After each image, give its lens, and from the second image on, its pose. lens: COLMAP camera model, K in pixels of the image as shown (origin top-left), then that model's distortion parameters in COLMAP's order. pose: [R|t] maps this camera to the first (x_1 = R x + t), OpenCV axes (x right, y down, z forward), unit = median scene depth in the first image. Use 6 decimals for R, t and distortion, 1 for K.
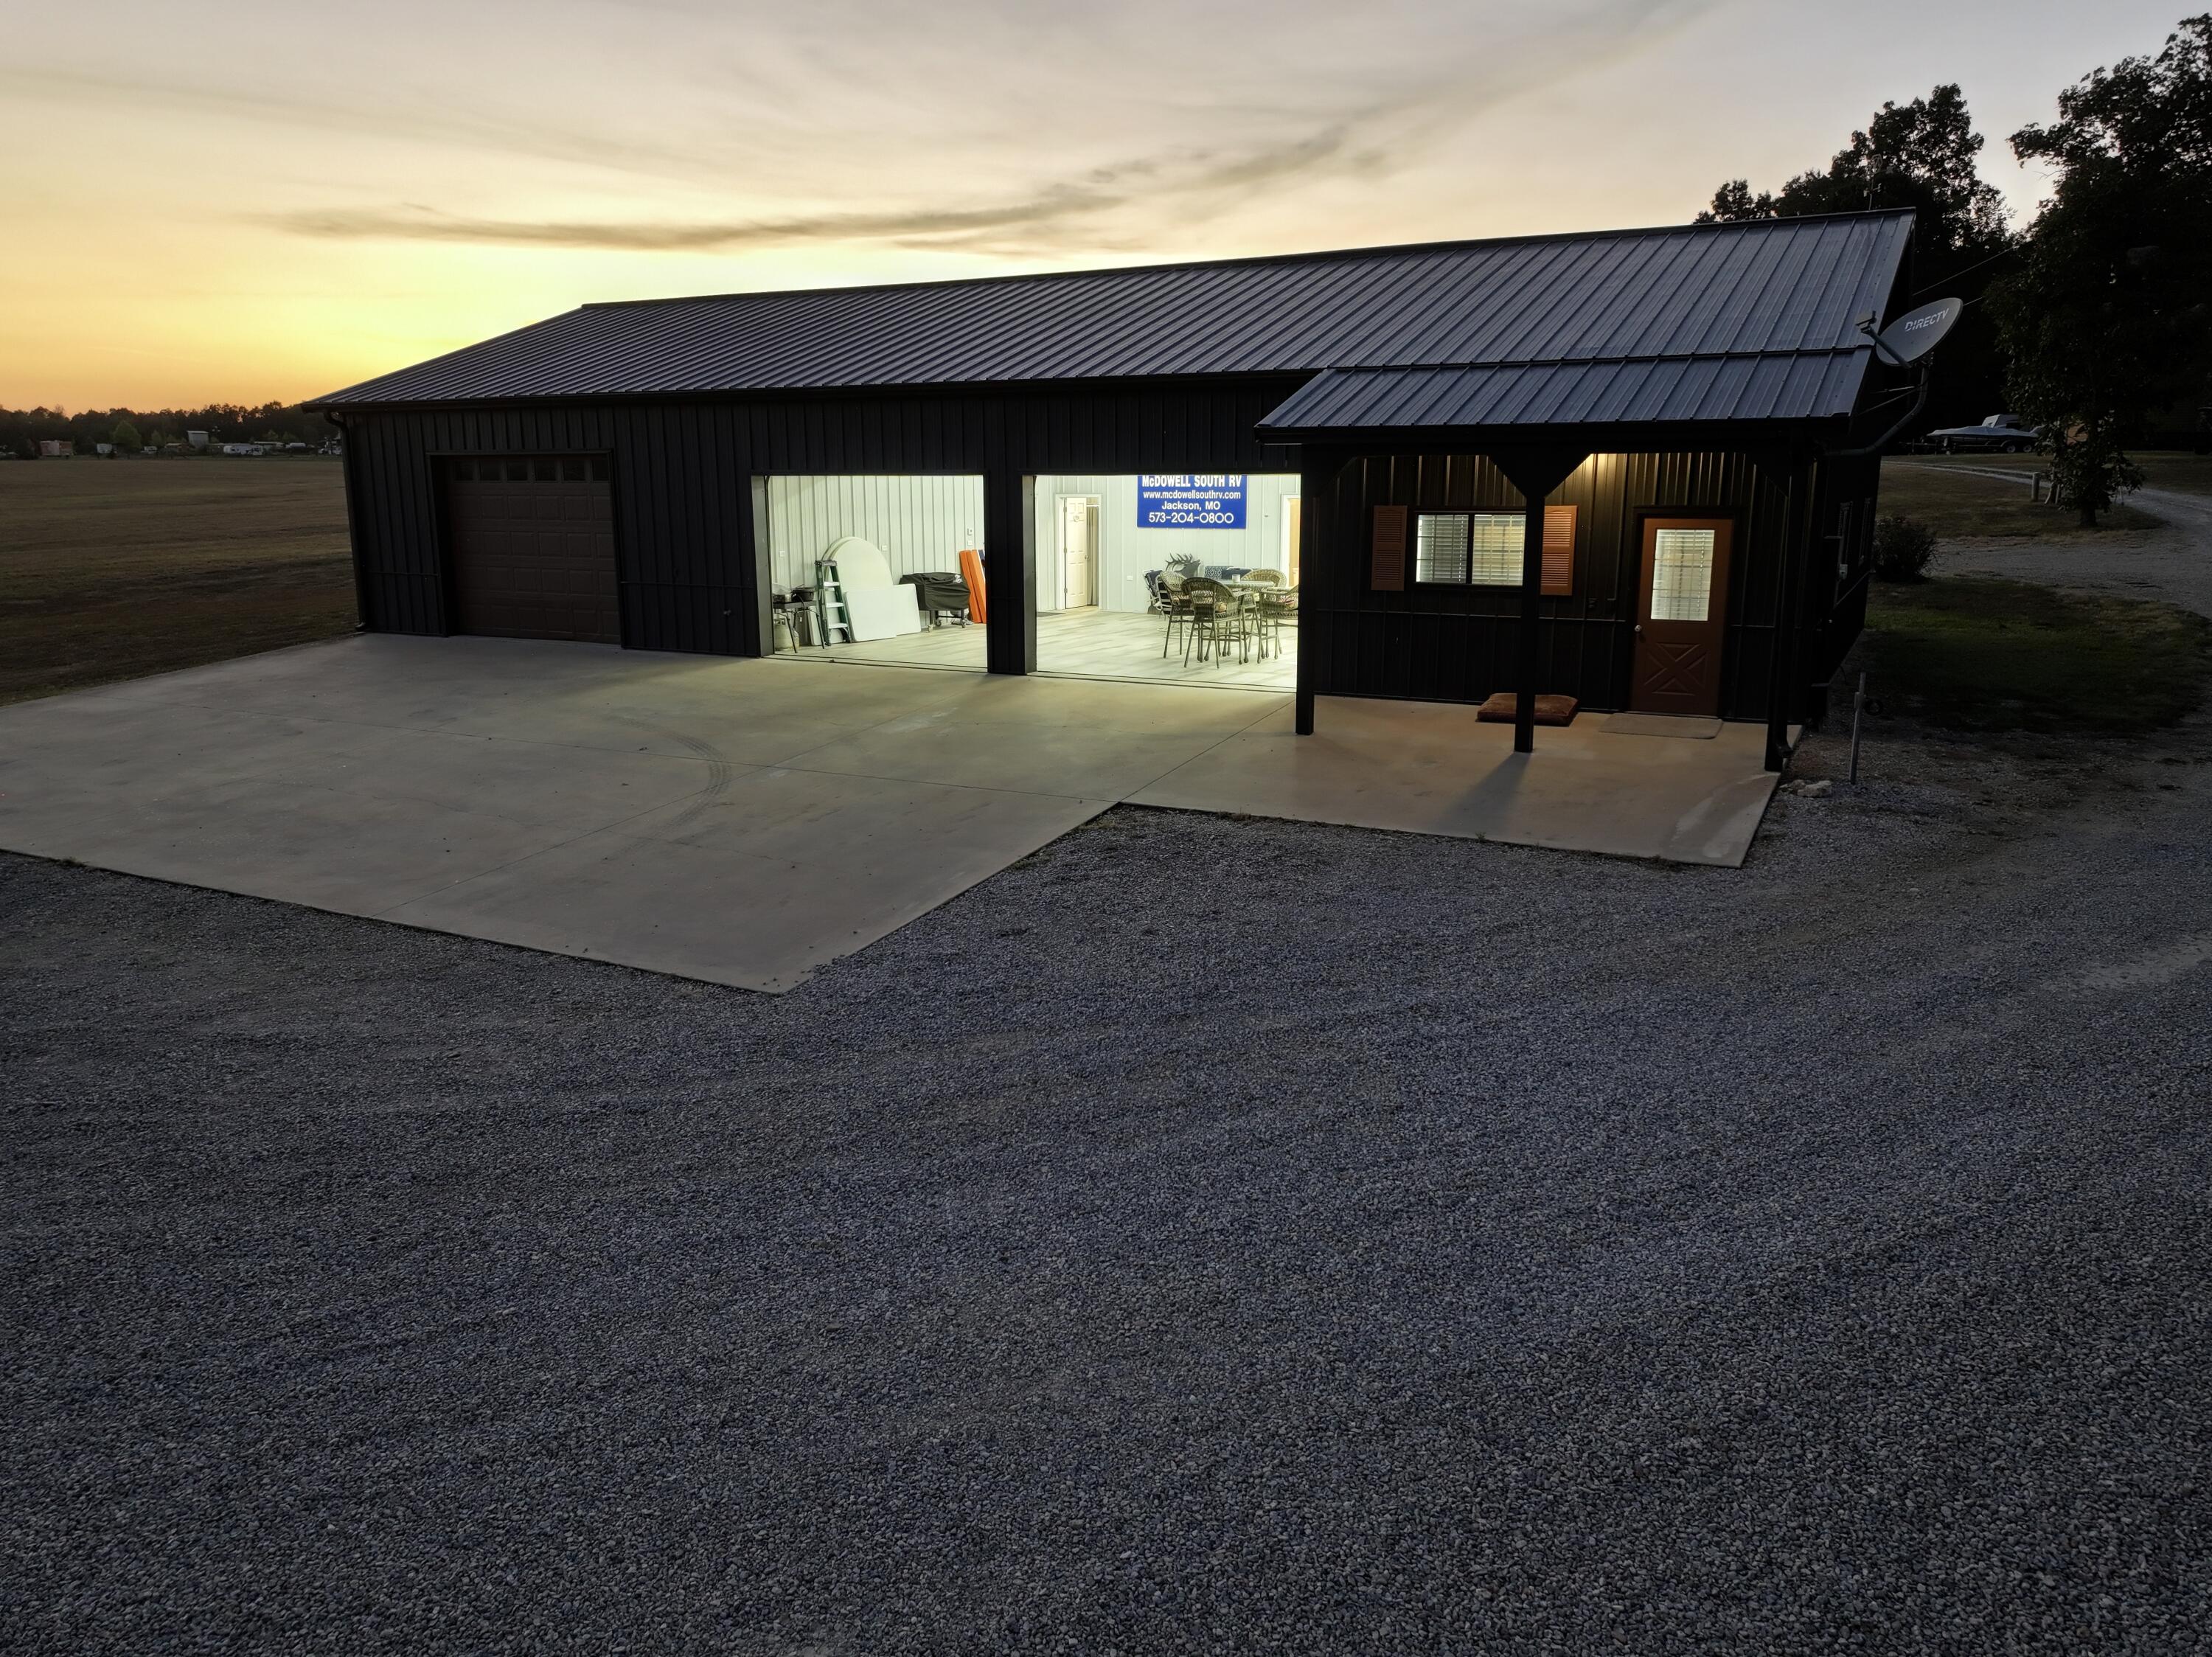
lens RADIAL K [[1551.0, 0, 1104.5], [0, 1551.0, 846.8], [0, 0, 1]] dist [0.001393, 0.013685]
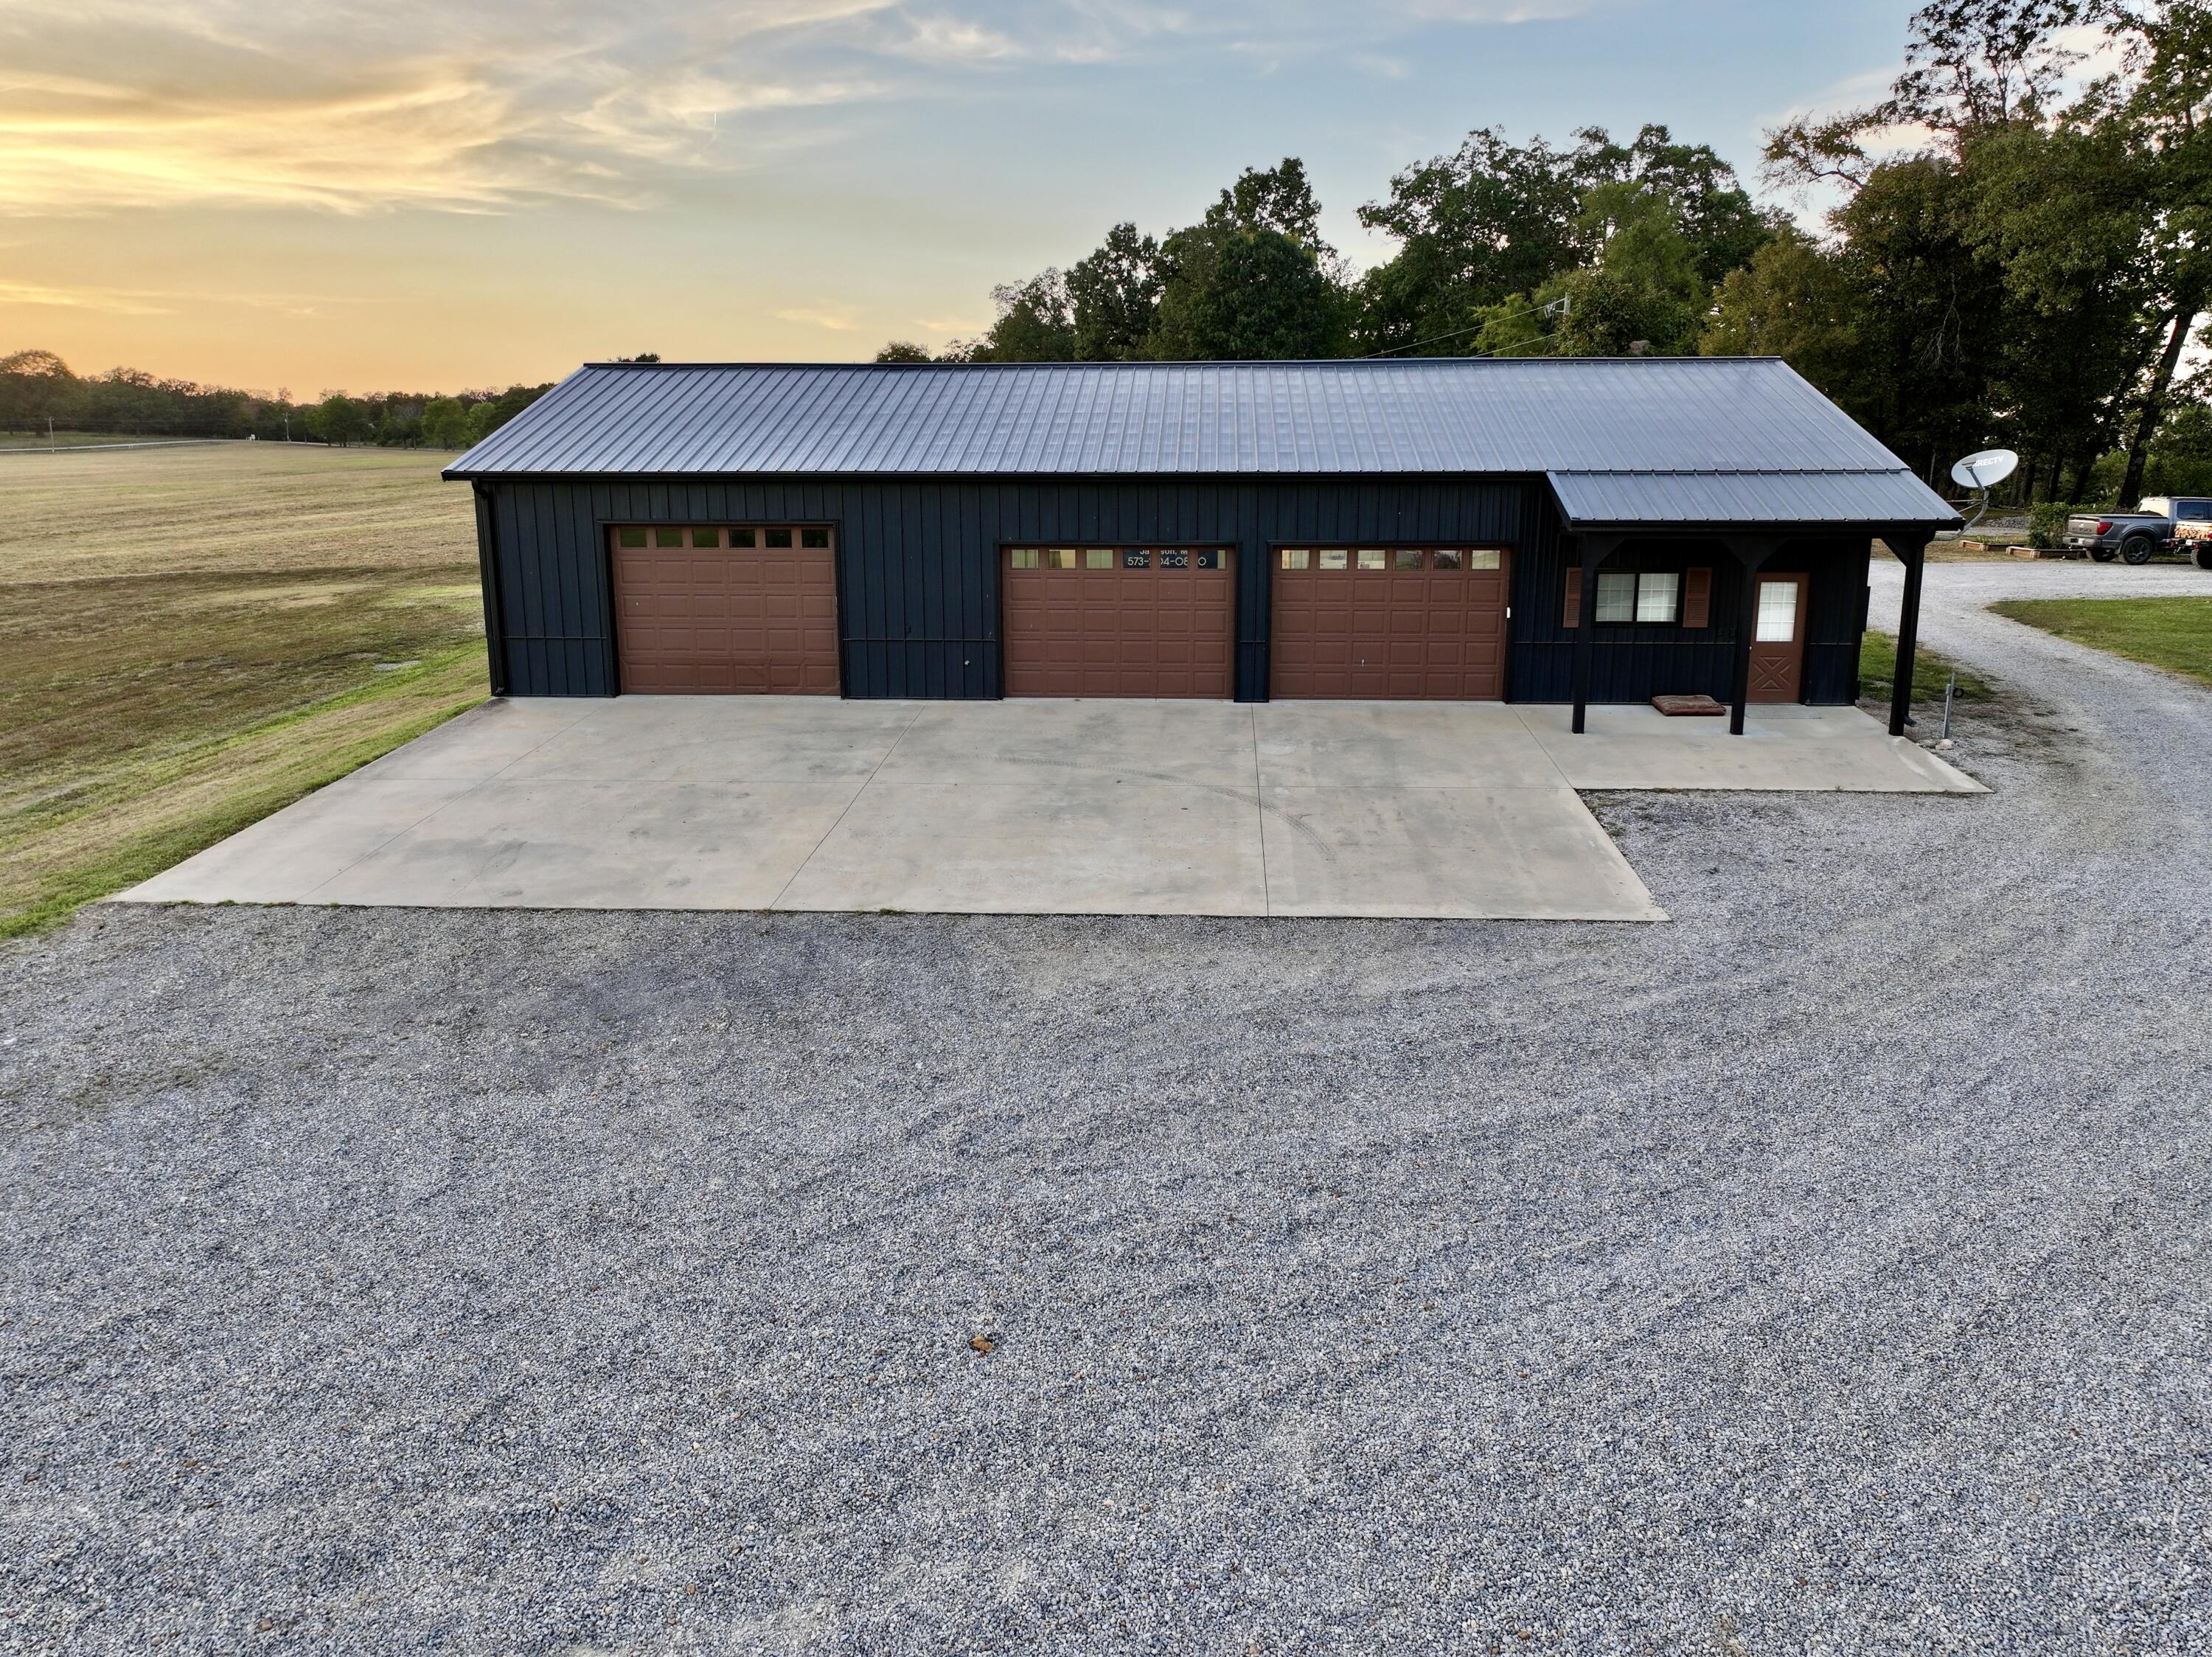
lens RADIAL K [[1551.0, 0, 1113.8], [0, 1551.0, 848.6], [0, 0, 1]] dist [0.001393, 0.013685]
pose [[0.907524, -0.096464, 0.408773, -0.797402], [0.094846, 0.995196, 0.024282, -0.039630], [-0.409152, 0.016734, 0.912313, -0.110833]]
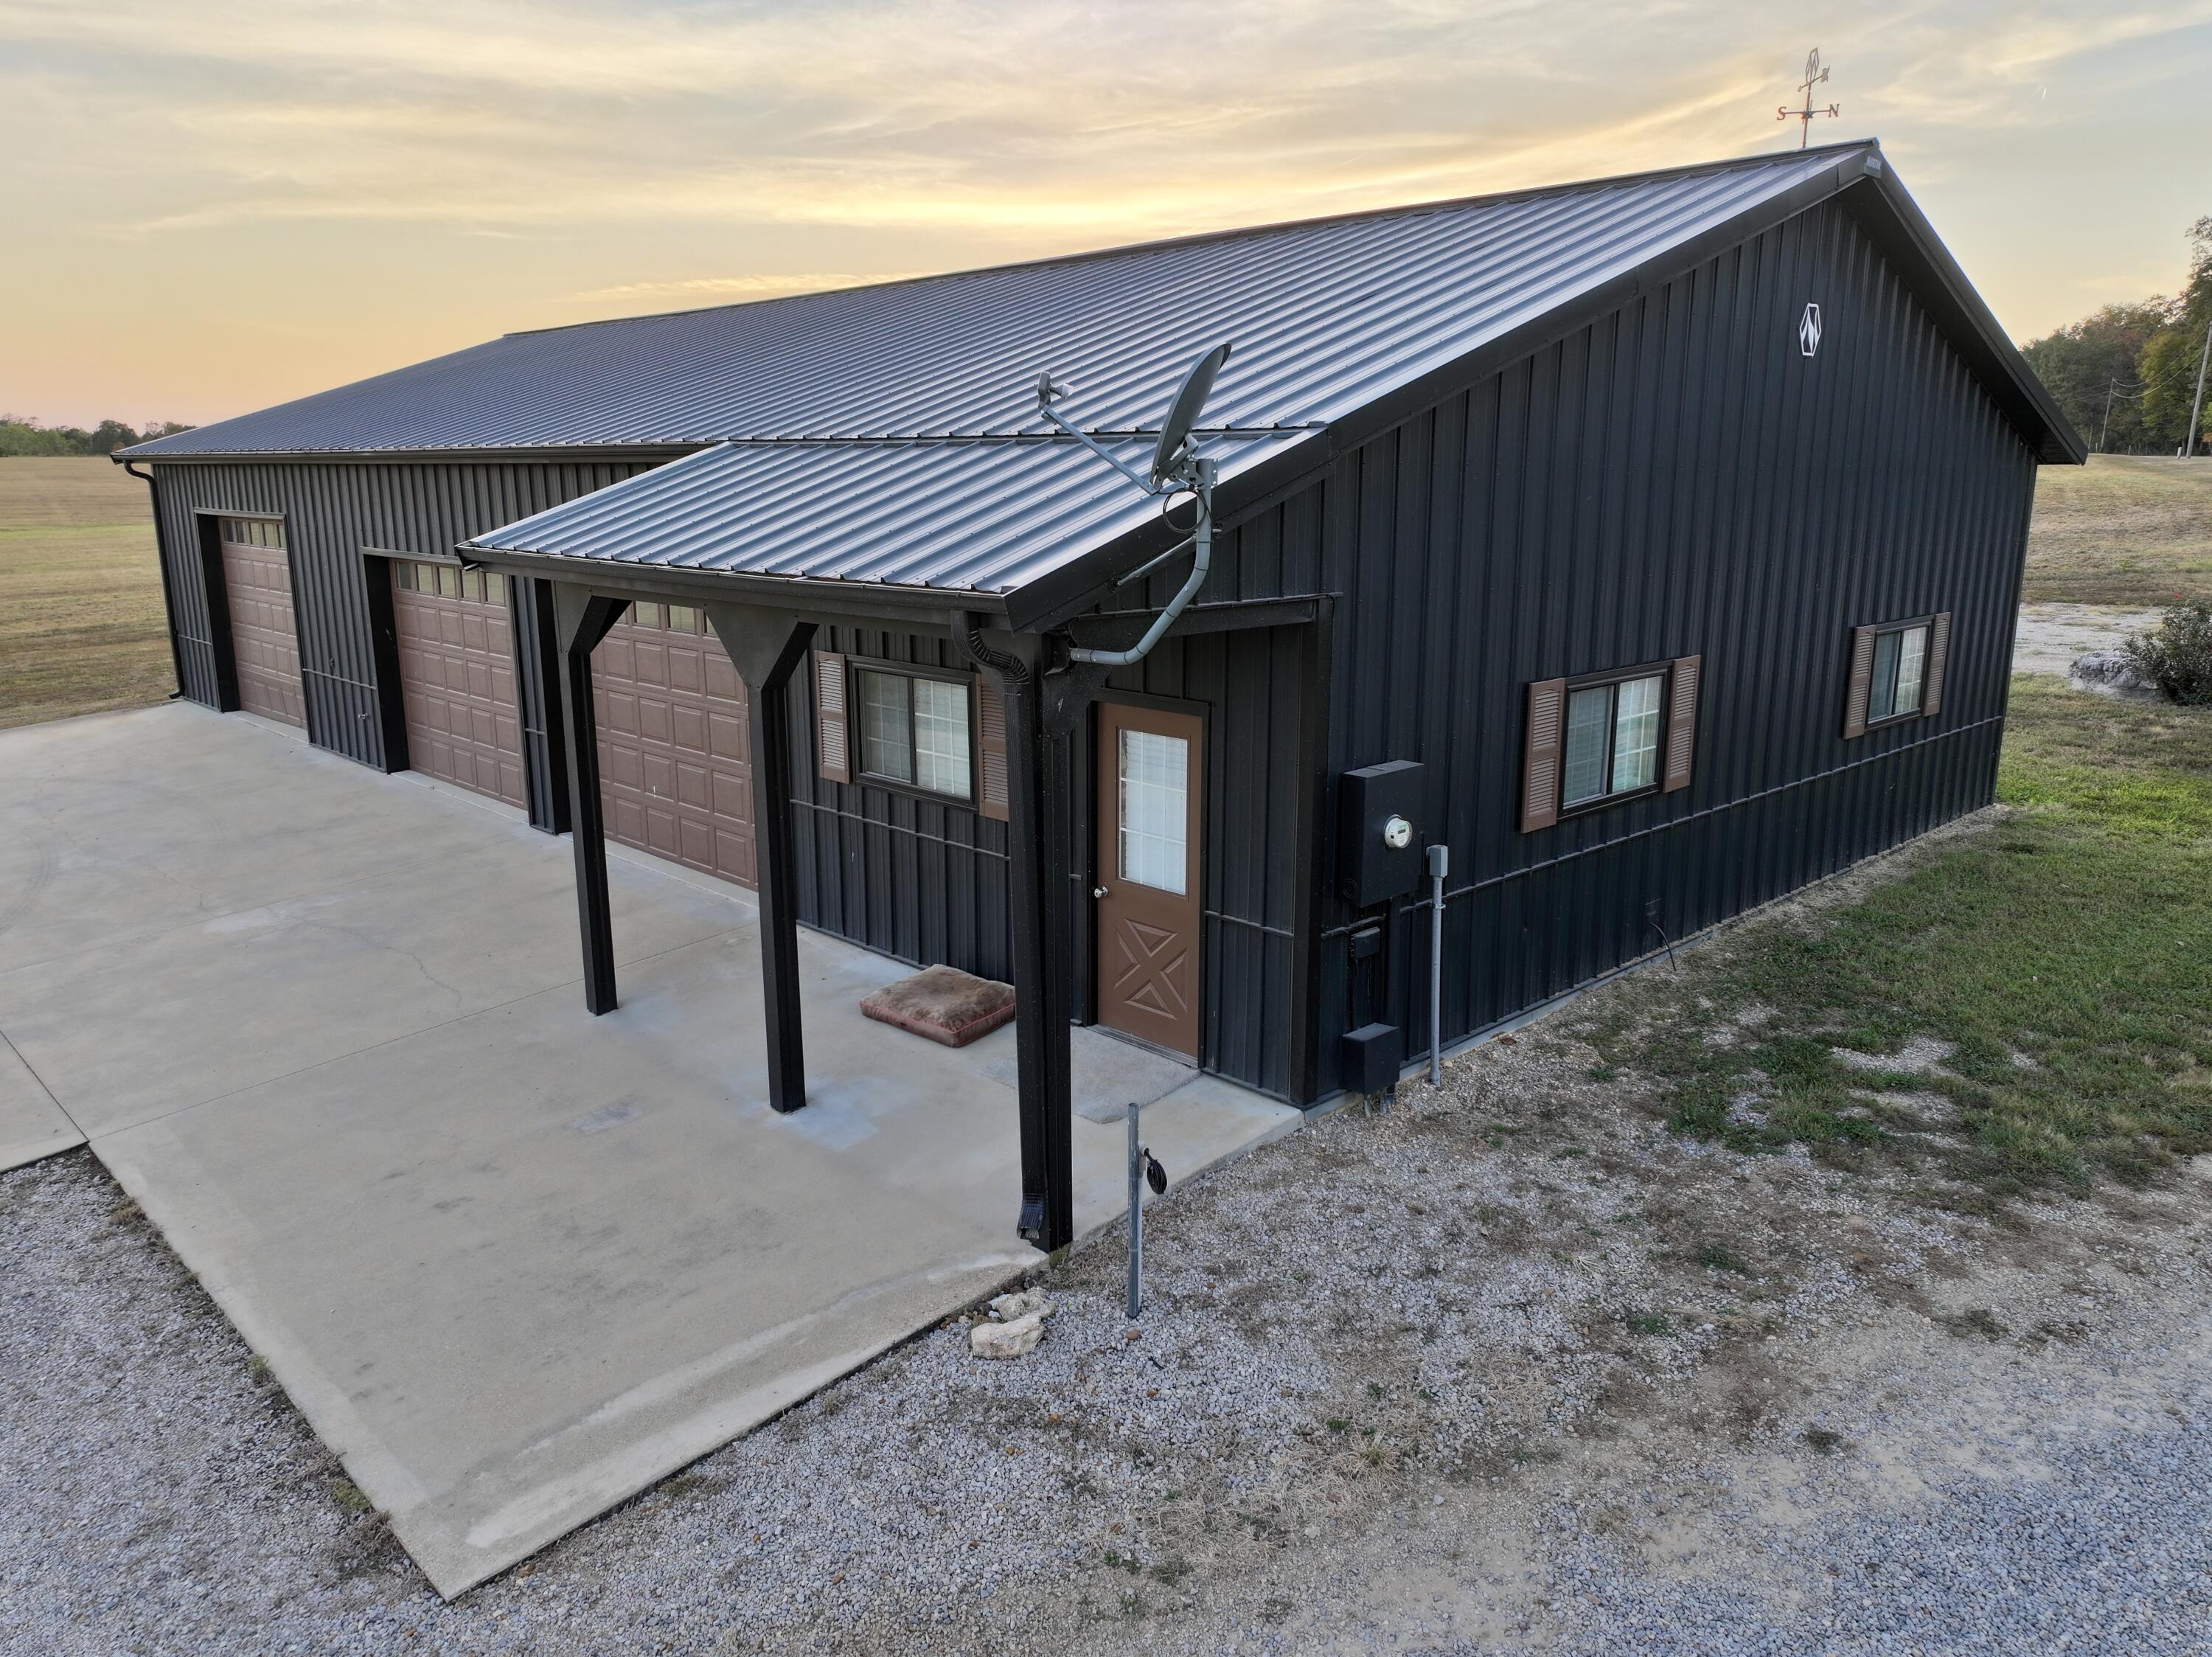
lens RADIAL K [[1551.0, 0, 1104.4], [0, 1551.0, 838.2], [0, 0, 1]] dist [0.001393, 0.013685]
pose [[0.951891, 0.070714, -0.298166, 0.486506], [-0.070481, 0.997446, 0.011546, -0.157393], [0.298221, 0.010025, 0.954444, 0.416753]]
